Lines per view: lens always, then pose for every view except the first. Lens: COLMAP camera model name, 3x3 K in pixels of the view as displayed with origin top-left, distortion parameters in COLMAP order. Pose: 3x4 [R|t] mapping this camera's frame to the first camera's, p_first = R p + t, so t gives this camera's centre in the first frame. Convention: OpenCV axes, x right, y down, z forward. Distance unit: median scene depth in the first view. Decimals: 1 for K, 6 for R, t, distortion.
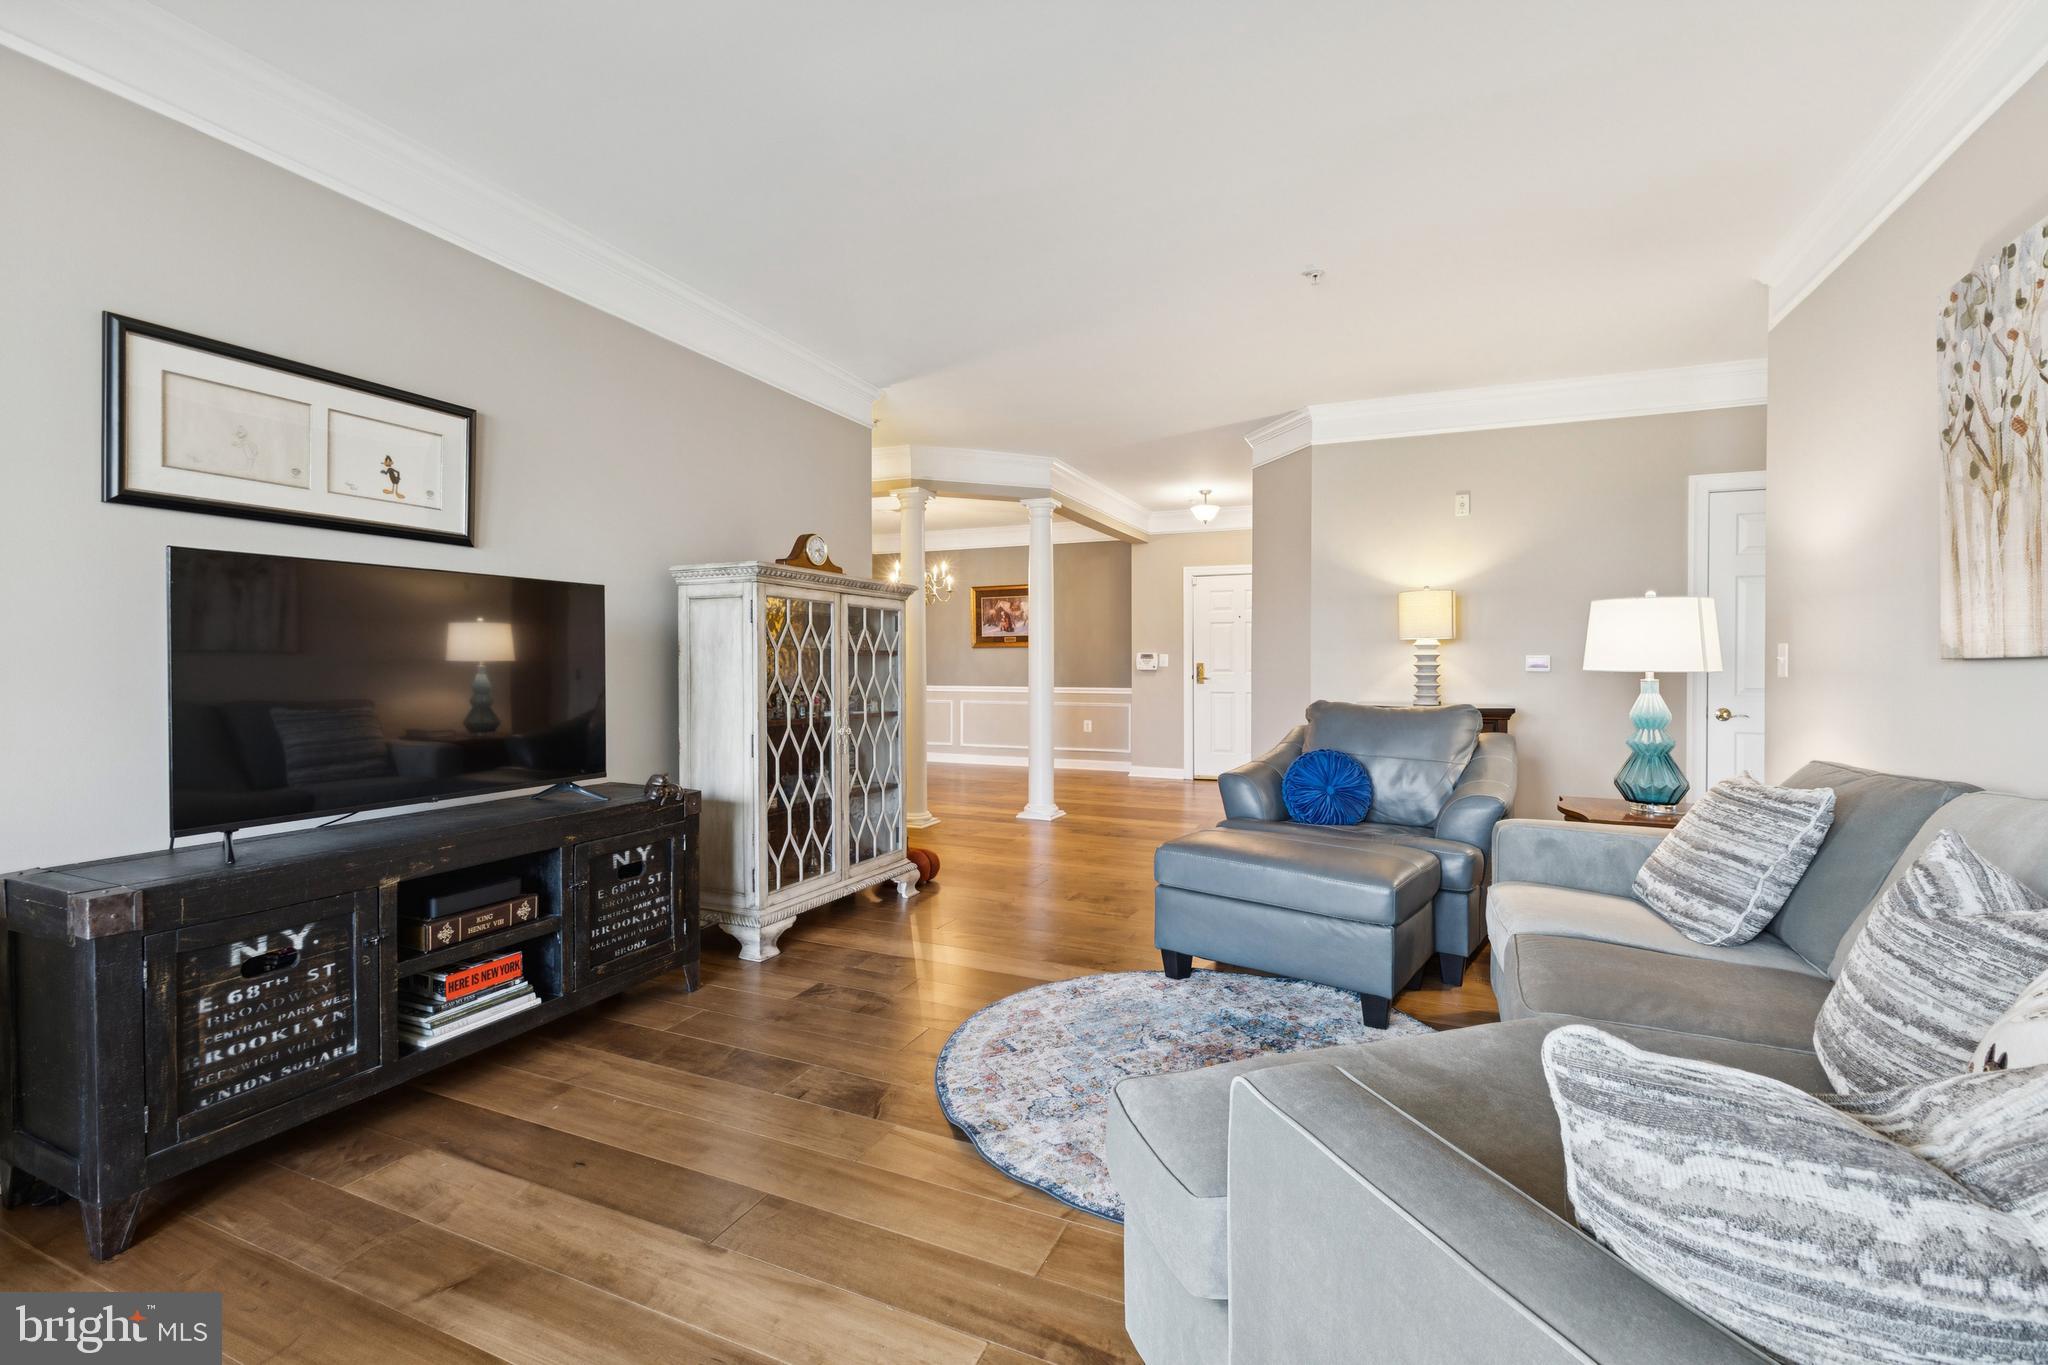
lens RADIAL K [[891.8, 0, 1028.8], [0, 891.8, 671.5], [0, 0, 1]] dist [0.011890, -0.000922]
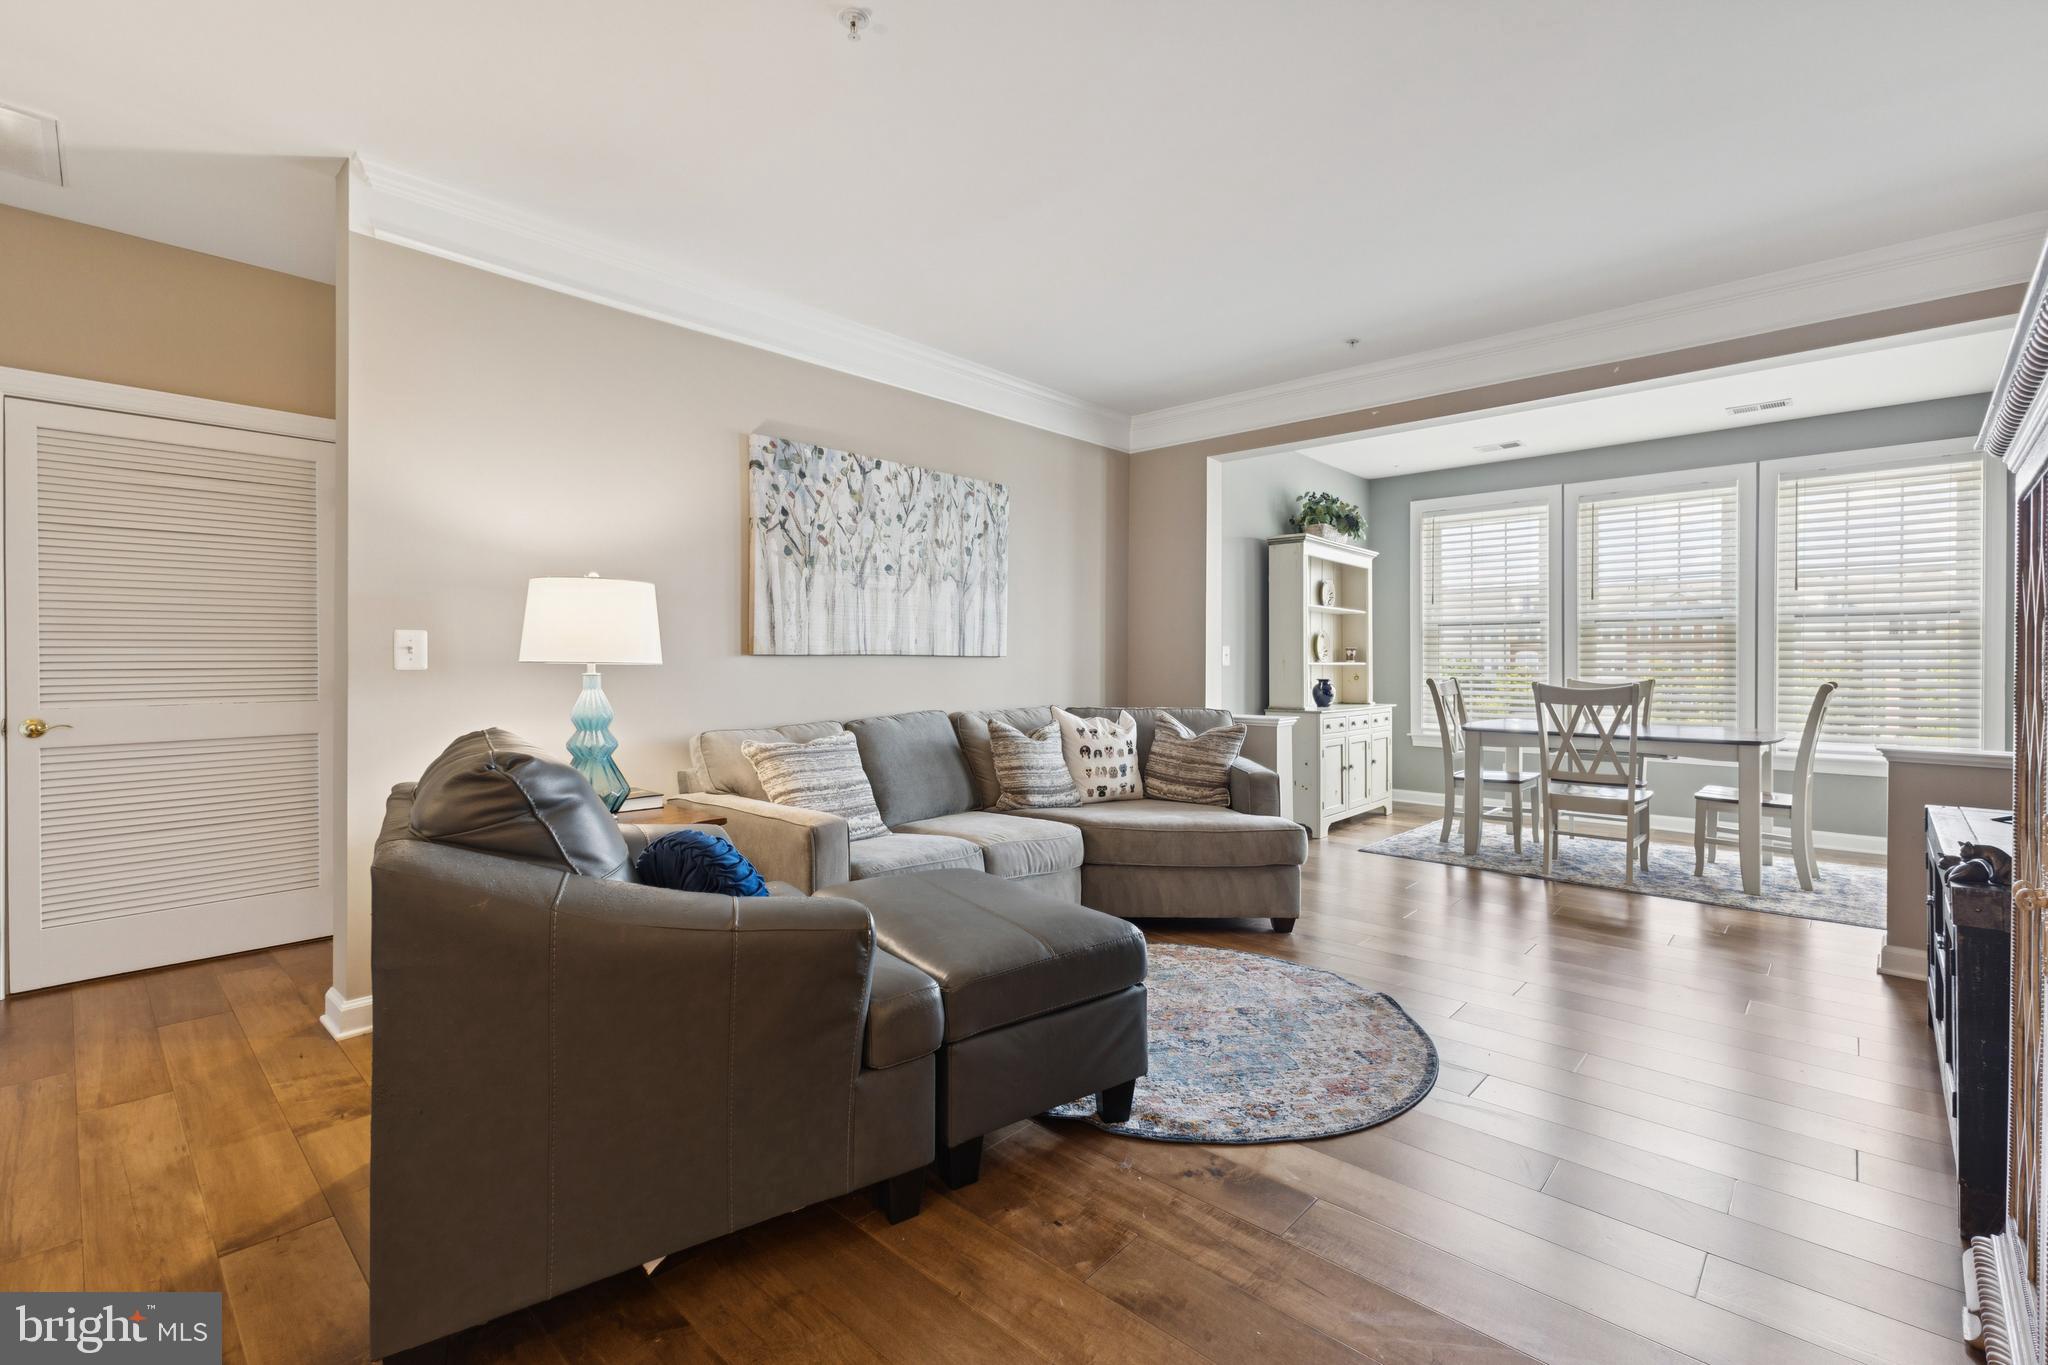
lens RADIAL K [[891.8, 0, 1028.9], [0, 891.8, 667.0], [0, 0, 1]] dist [0.011890, -0.000922]
pose [[-0.948487, -0.008191, 0.316711, 0.021534], [-0.005131, 0.999932, 0.010496, -0.011418], [-0.316775, 0.008330, -0.948464, 2.471023]]
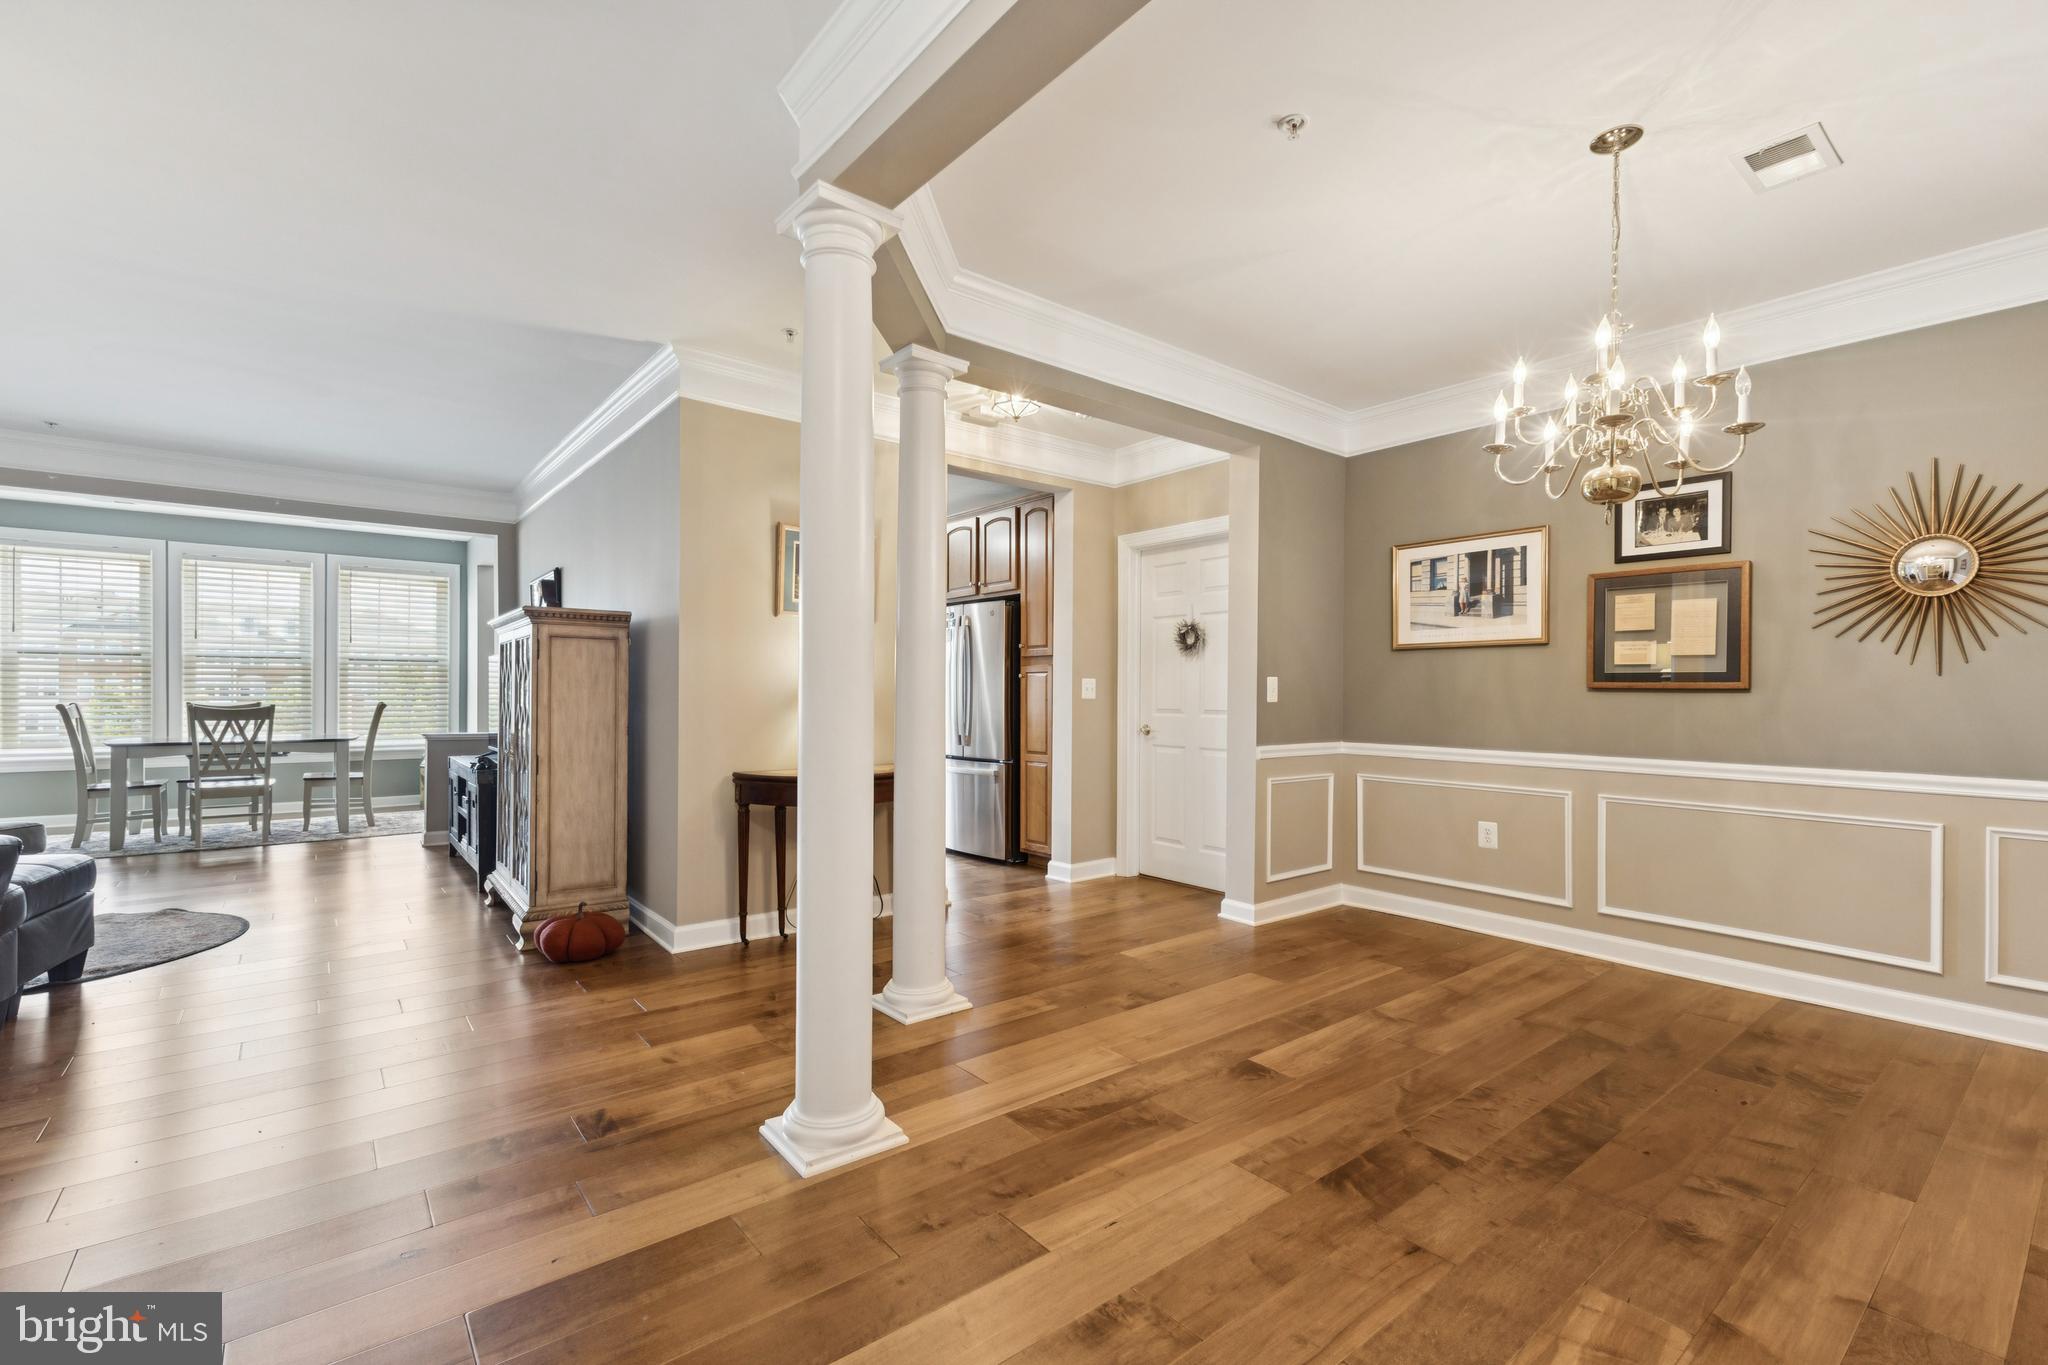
lens RADIAL K [[891.8, 0, 1025.4], [0, 891.8, 686.4], [0, 0, 1]] dist [0.011890, -0.000922]
pose [[-0.457863, -0.011432, -0.888949, 1.015210], [-0.012610, 0.999900, -0.006364, -0.040402], [0.888934, 0.008296, -0.457961, 3.932741]]
